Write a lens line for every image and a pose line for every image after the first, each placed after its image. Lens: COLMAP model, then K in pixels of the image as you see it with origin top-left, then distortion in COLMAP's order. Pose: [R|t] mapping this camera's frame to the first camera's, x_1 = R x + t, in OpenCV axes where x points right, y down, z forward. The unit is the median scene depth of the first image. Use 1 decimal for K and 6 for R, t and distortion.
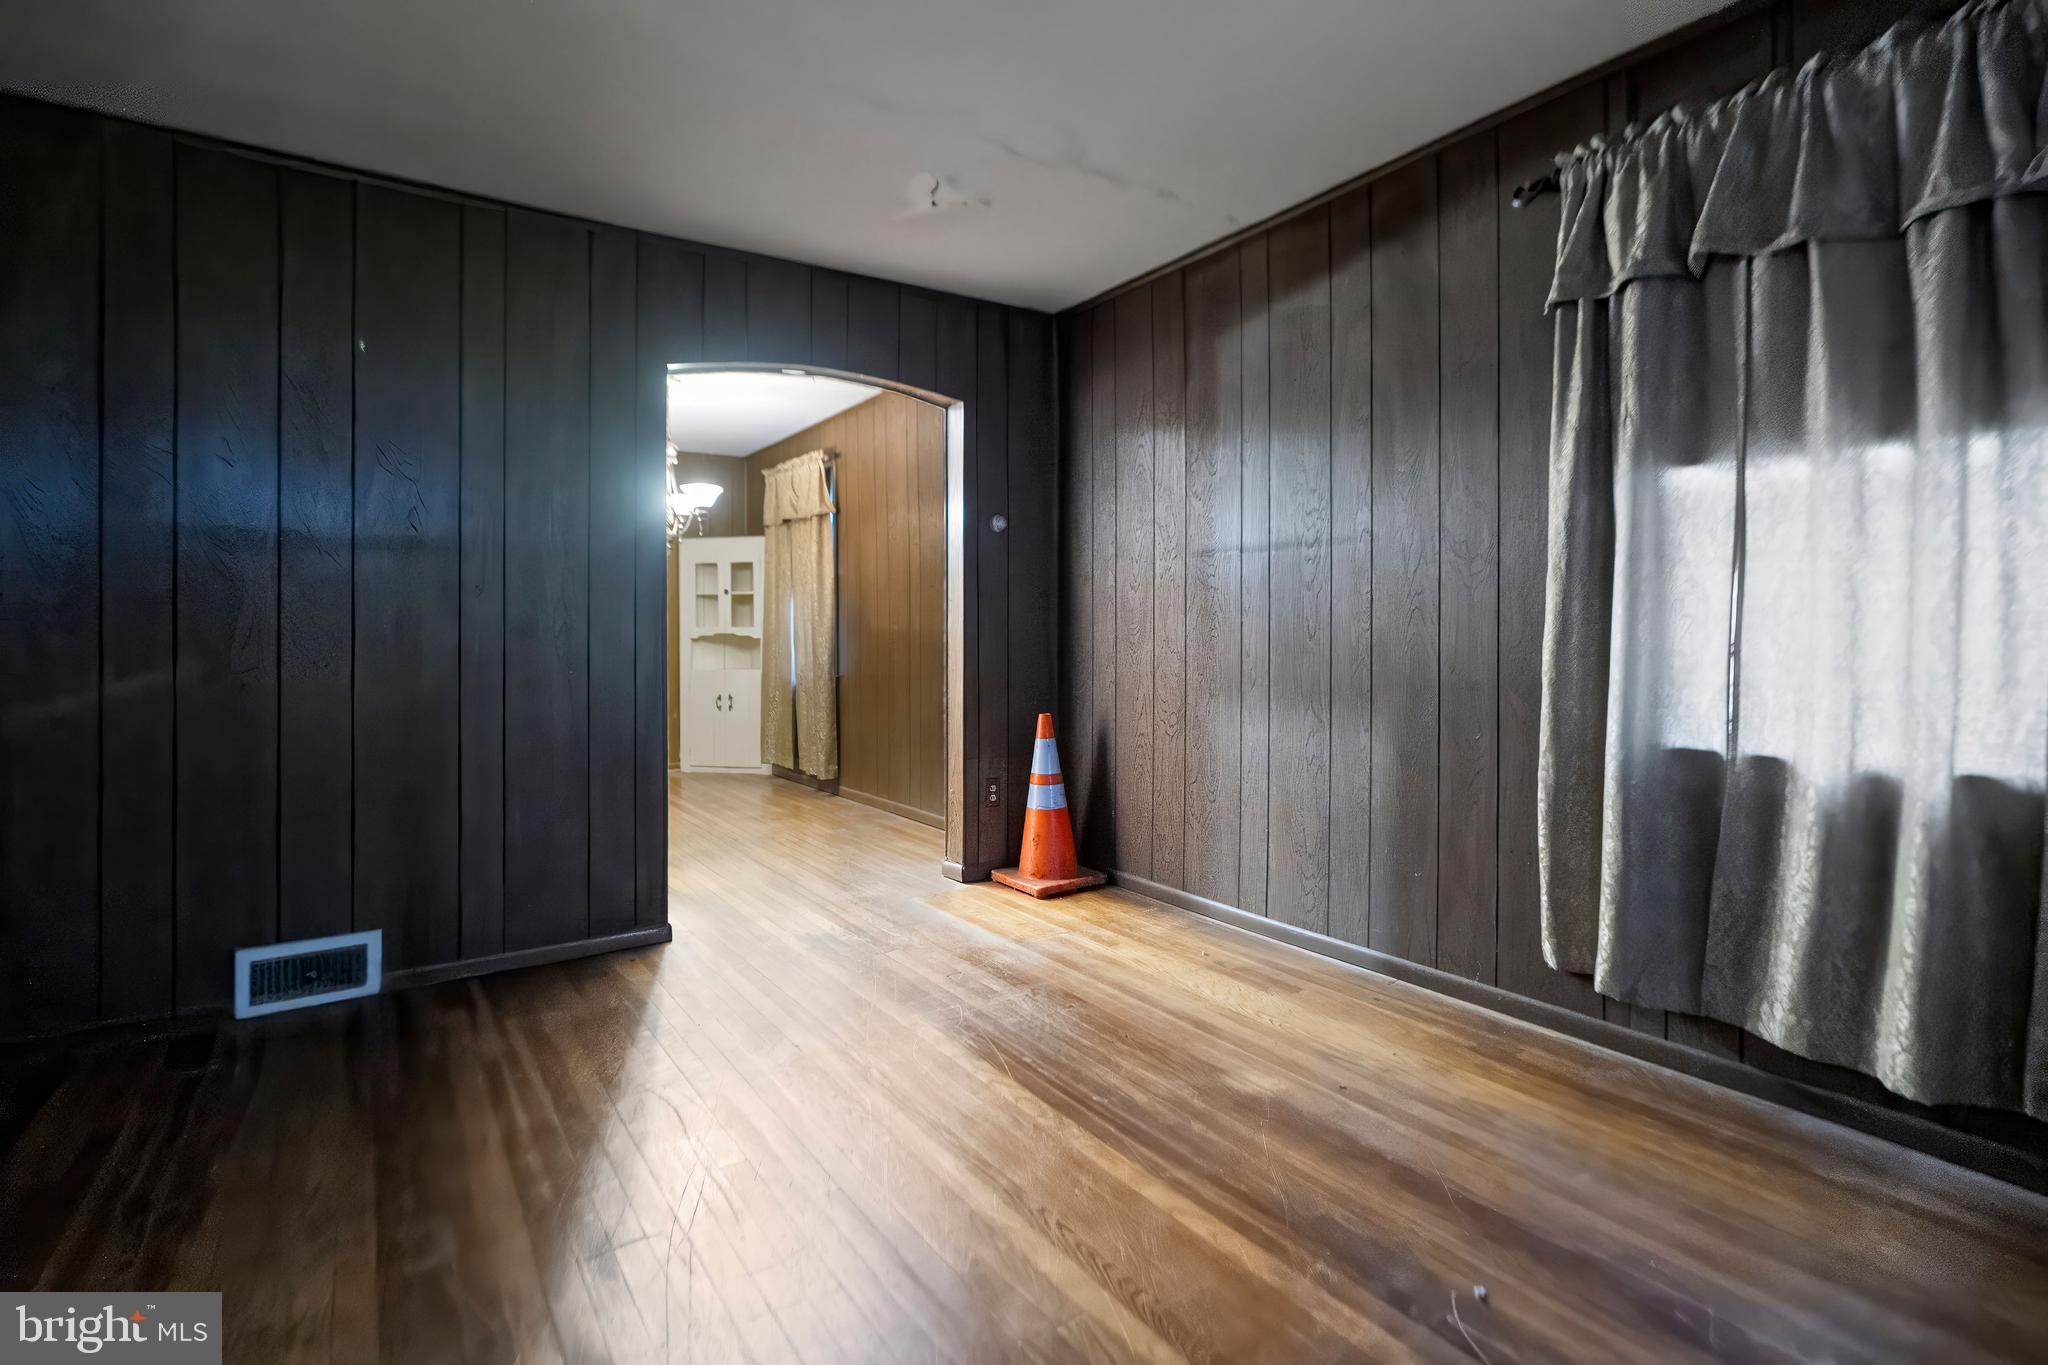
lens RADIAL K [[948.8, 0, 975.2], [0, 948.8, 626.2], [0, 0, 1]] dist [-0.008931, 0.003288]
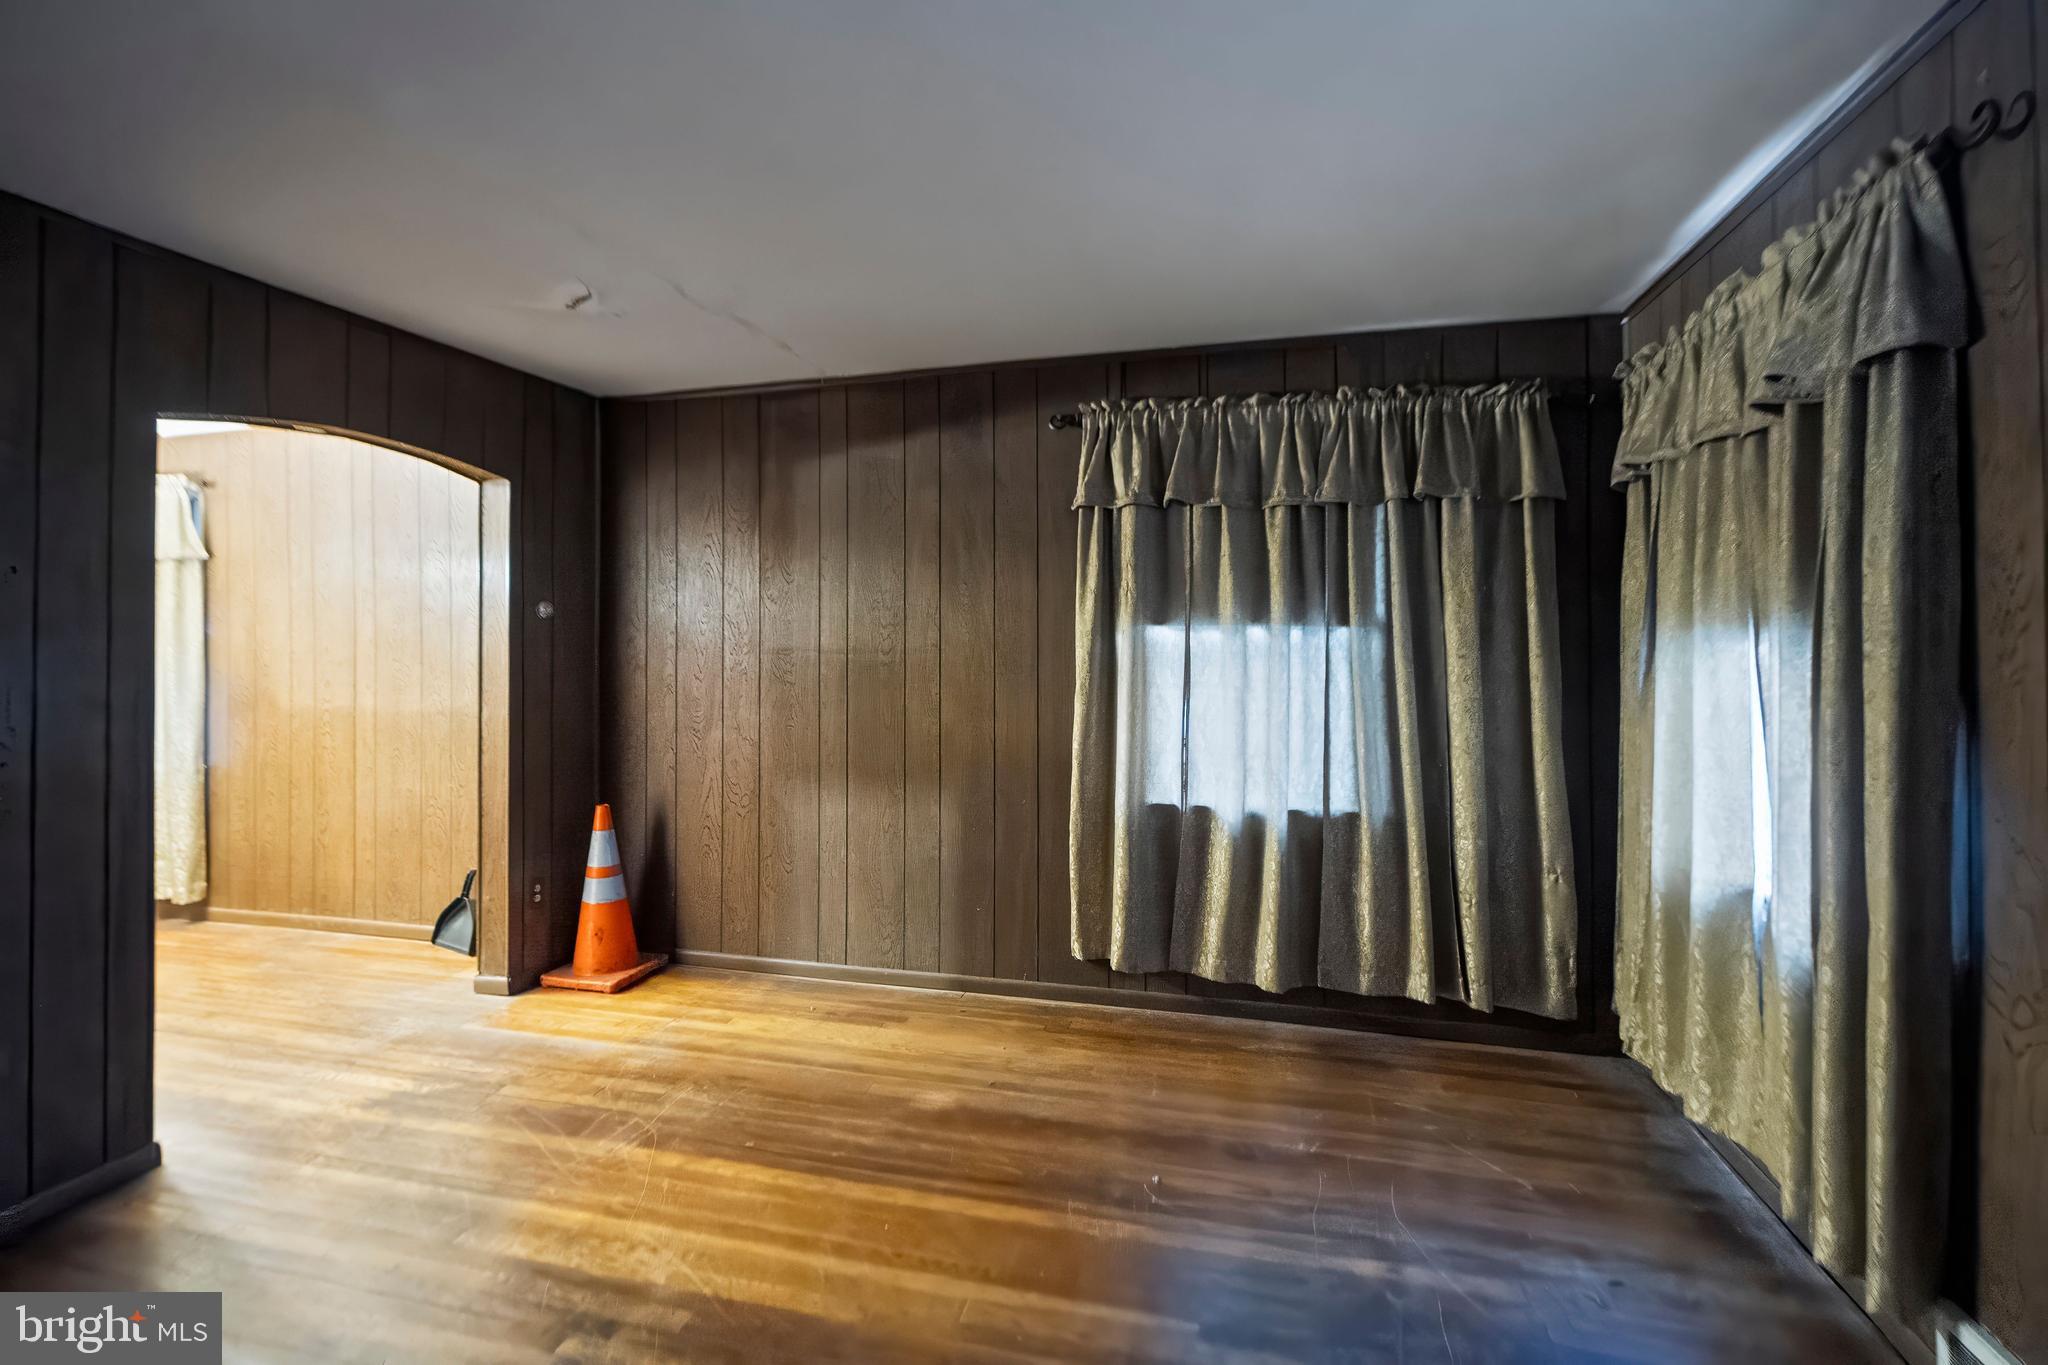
lens RADIAL K [[948.8, 0, 986.7], [0, 948.8, 636.2], [0, 0, 1]] dist [-0.008931, 0.003288]
pose [[0.763635, 0.006360, 0.645617, -0.441606], [0.003744, 0.999891, -0.014278, -0.115574], [-0.645637, 0.013320, 0.763528, -0.028216]]
